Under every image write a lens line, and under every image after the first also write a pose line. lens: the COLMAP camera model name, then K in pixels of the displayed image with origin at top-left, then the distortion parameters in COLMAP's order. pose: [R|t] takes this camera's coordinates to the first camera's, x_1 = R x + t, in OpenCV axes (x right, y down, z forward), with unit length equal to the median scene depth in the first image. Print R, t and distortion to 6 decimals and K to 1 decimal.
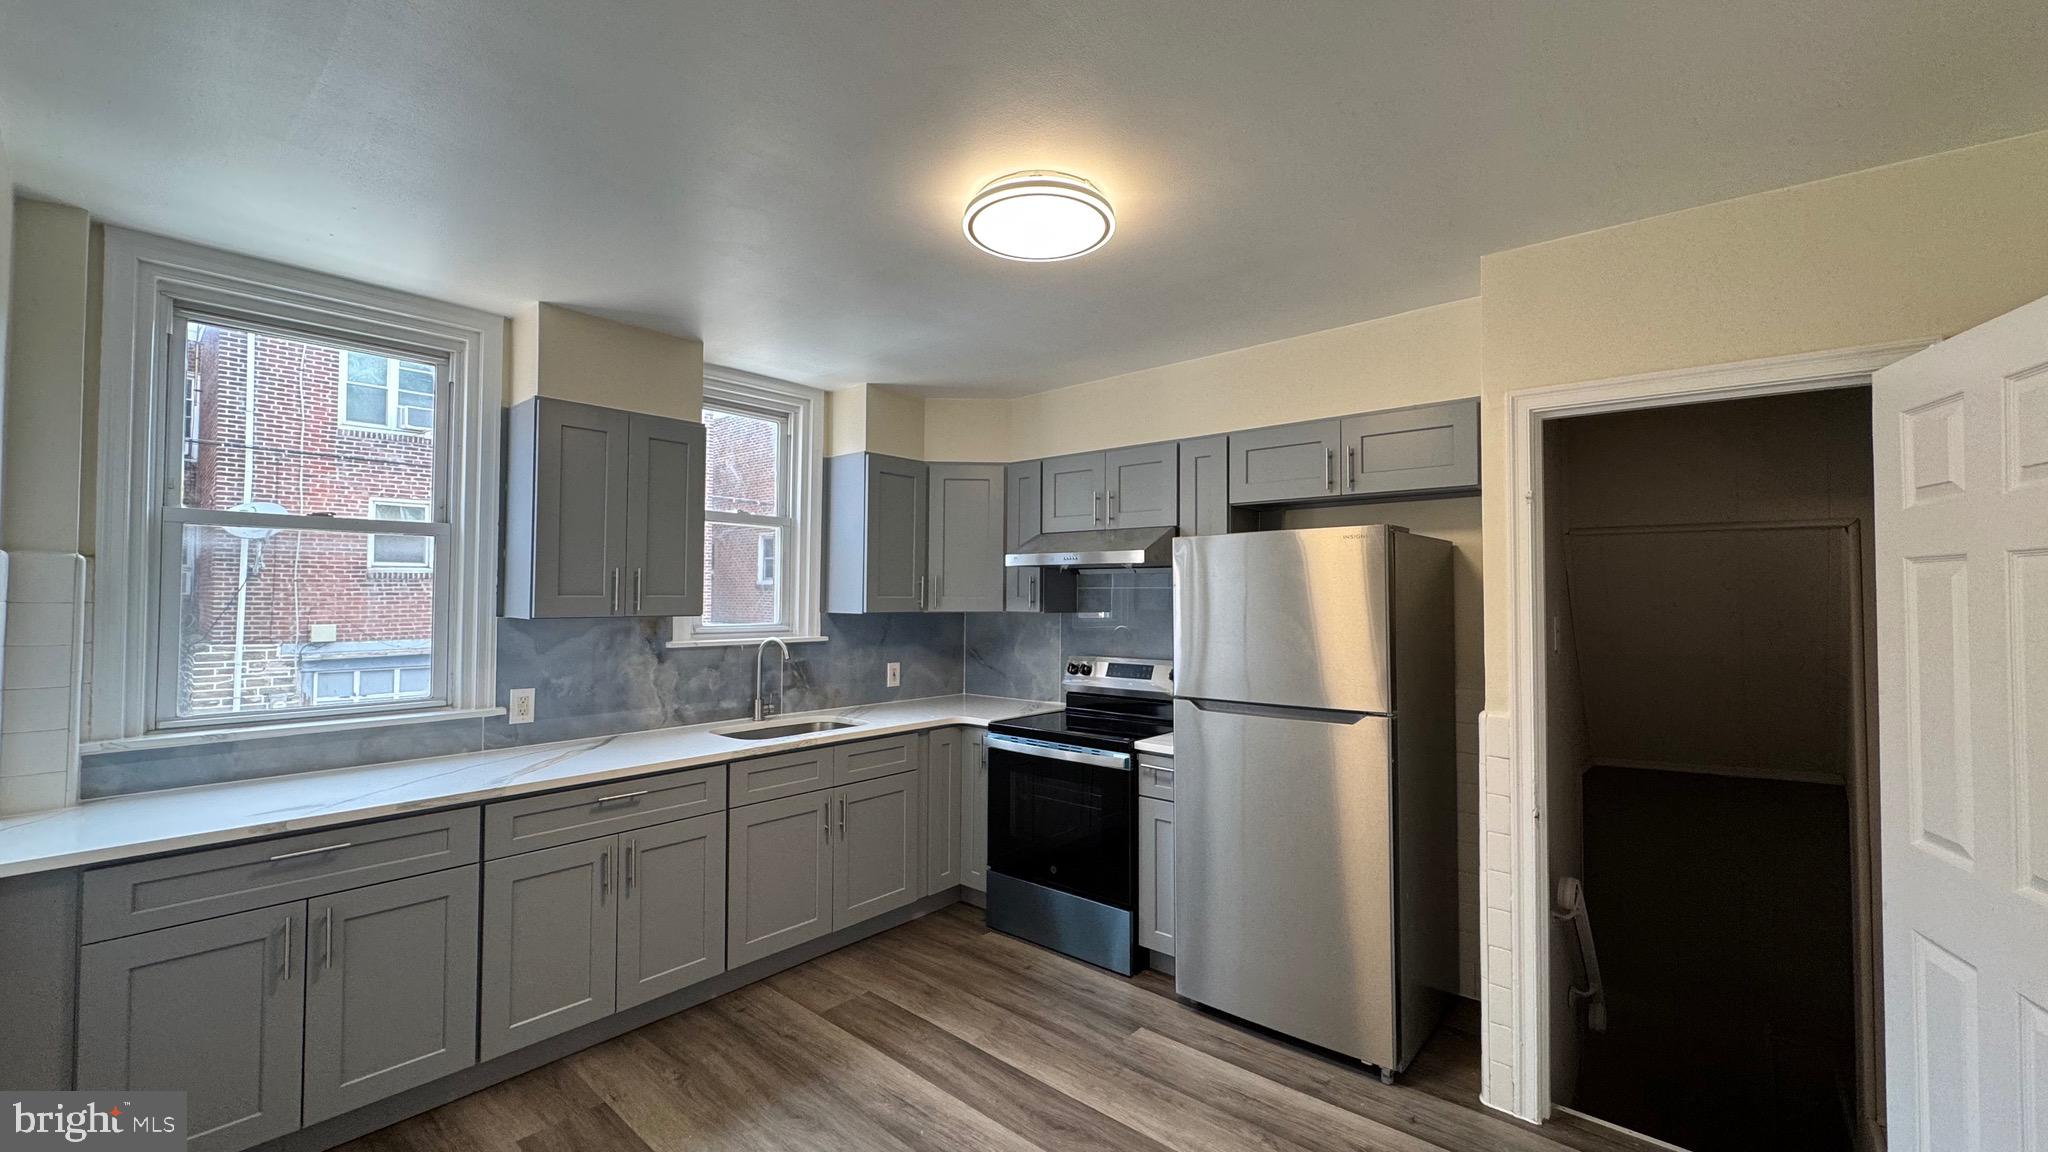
lens RADIAL K [[815.0, 0, 1024.4], [0, 815.0, 576.4], [0, 0, 1]] dist [-0.001766, -0.000425]
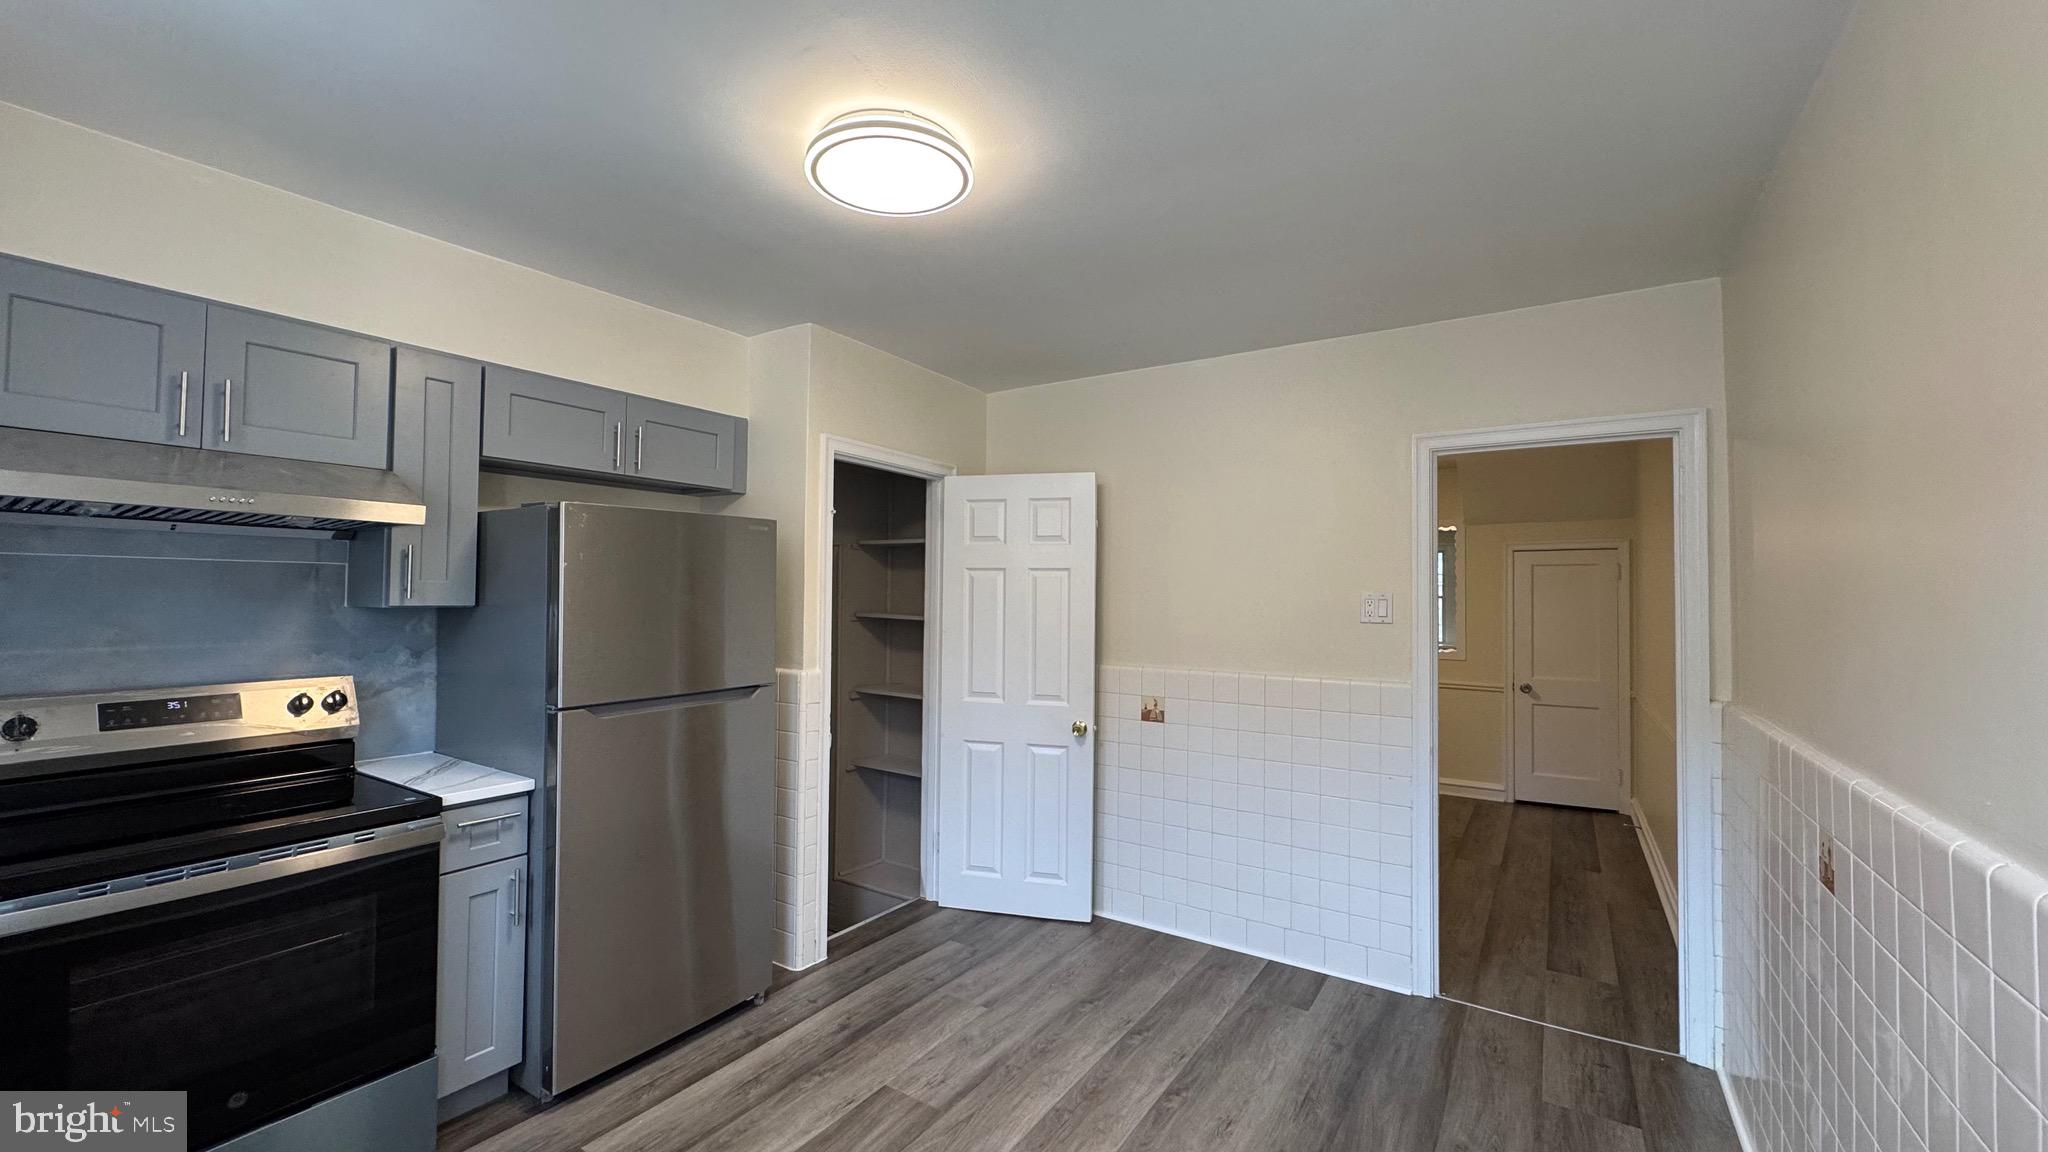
lens RADIAL K [[815.0, 0, 1026.8], [0, 815.0, 572.4], [0, 0, 1]] dist [-0.001766, -0.000425]
pose [[-0.141189, 0.023298, 0.989708, -0.603348], [-0.033739, 0.999029, -0.028330, 0.025029], [-0.989408, -0.037391, -0.140266, 0.641603]]
